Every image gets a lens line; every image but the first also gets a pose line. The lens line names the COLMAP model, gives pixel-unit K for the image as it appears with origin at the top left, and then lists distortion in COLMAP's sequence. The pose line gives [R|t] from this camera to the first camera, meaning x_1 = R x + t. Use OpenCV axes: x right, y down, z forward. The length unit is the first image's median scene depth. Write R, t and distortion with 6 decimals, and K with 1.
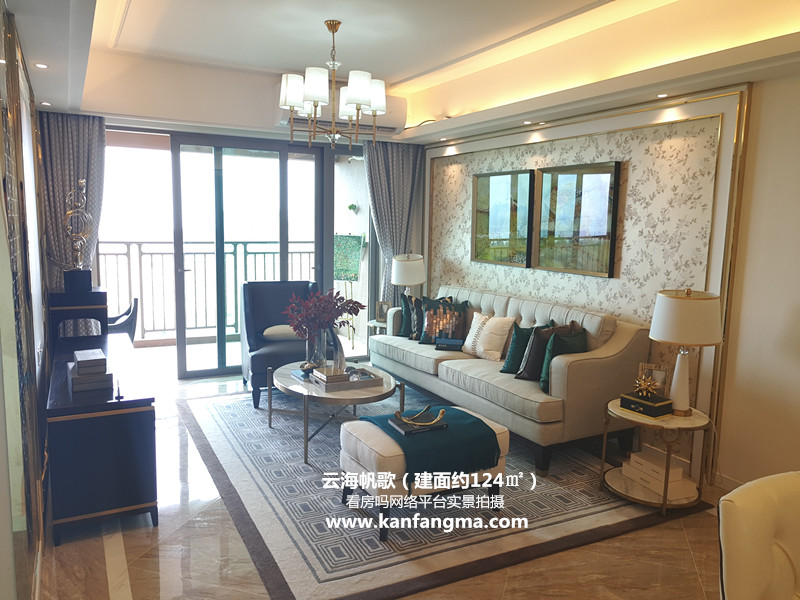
lens RADIAL K [[608.1, 0, 400.0], [0, 608.1, 300.0], [0, 0, 1]] dist [0.011958, -0.011465]
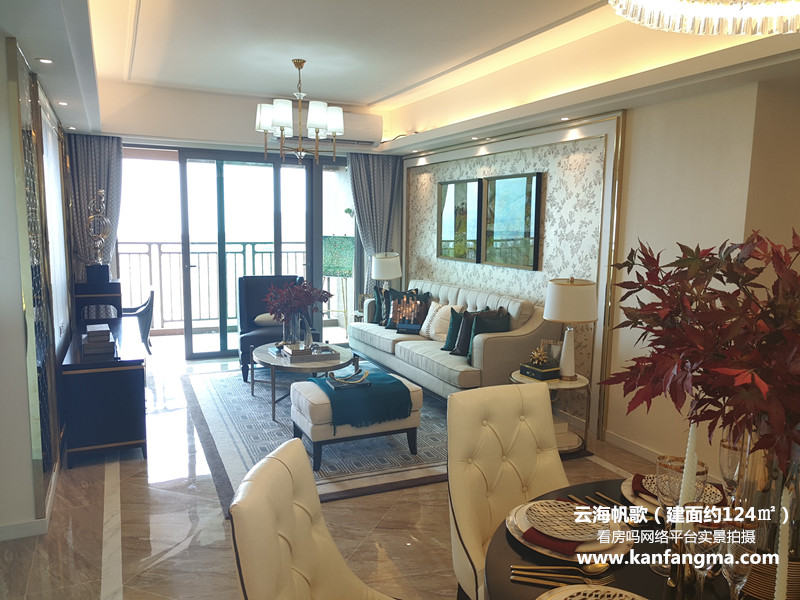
lens RADIAL K [[608.1, 0, 400.0], [0, 608.1, 300.0], [0, 0, 1]] dist [0.011958, -0.011465]
pose [[0.998496, 0.003286, -0.054722, 0.122225], [-0.003460, 0.999989, -0.003079, 0.020348], [0.054711, 0.003263, 0.998497, -0.156680]]
